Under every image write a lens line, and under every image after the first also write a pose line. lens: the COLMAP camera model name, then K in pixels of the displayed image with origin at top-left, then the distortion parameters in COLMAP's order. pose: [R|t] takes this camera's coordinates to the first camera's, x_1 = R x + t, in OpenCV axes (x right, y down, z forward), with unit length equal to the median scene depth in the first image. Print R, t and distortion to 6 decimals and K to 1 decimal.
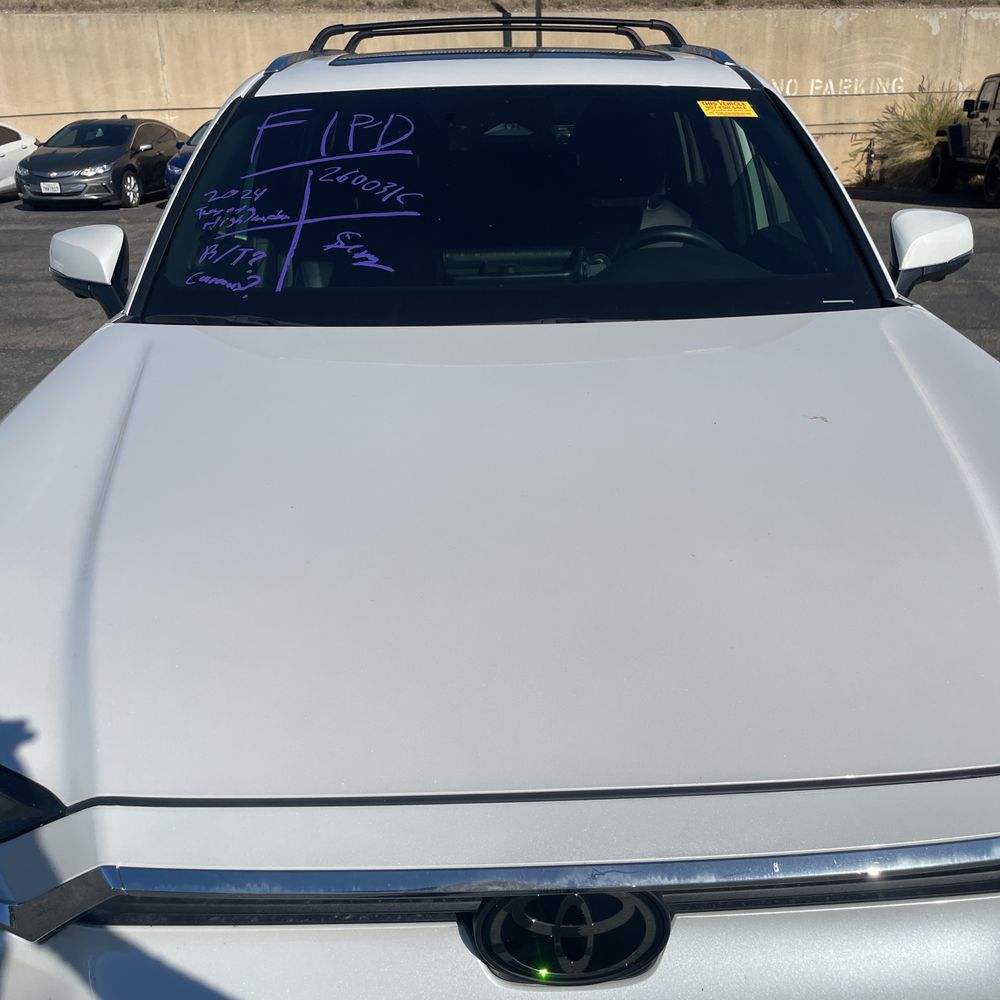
lens RADIAL K [[1008.8, 0, 531.0], [0, 1008.8, 485.9], [0, 0, 1]] dist [0.026110, 0.000000]
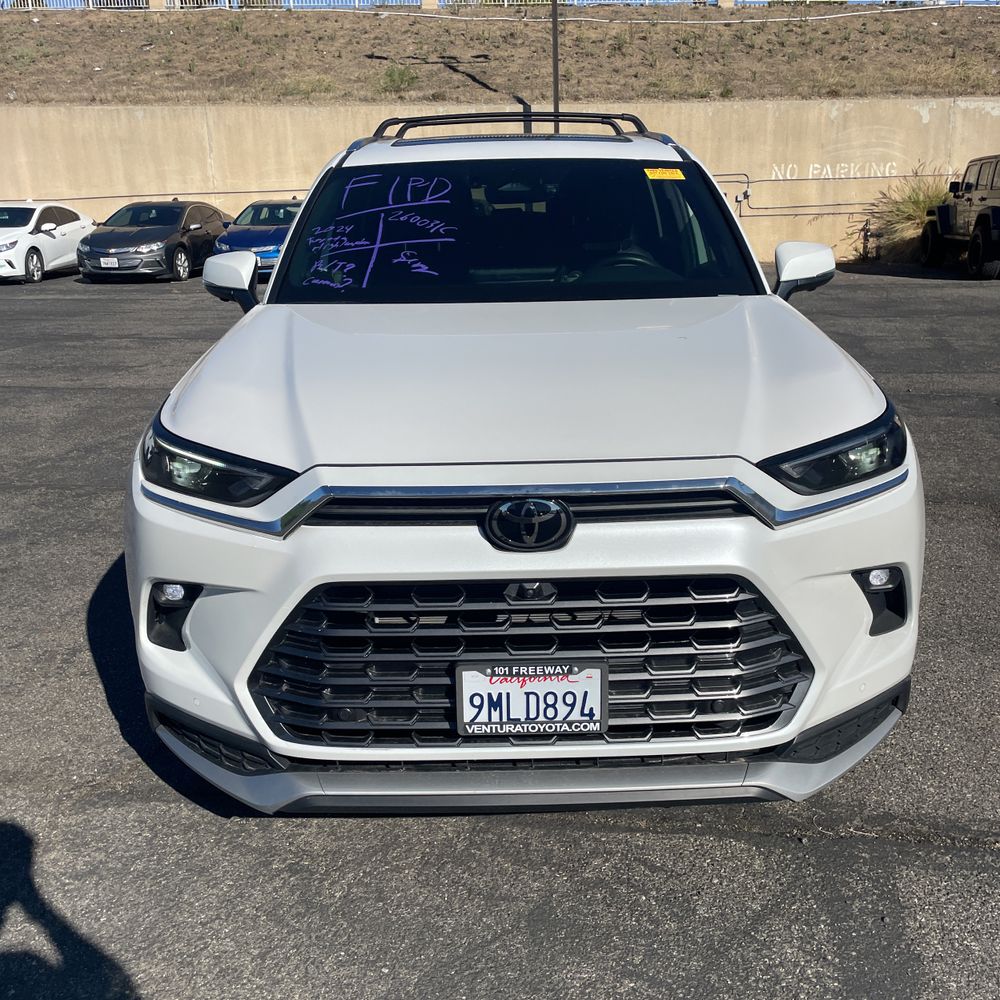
lens RADIAL K [[1008.8, 0, 536.6], [0, 1008.8, 517.4], [0, 0, 1]] dist [0.026110, 0.000000]
pose [[0.999873, 0.003230, -0.015590, 0.008451], [-0.003975, 0.998840, -0.047998, 0.048996], [0.015417, 0.048054, 0.998726, -0.110870]]
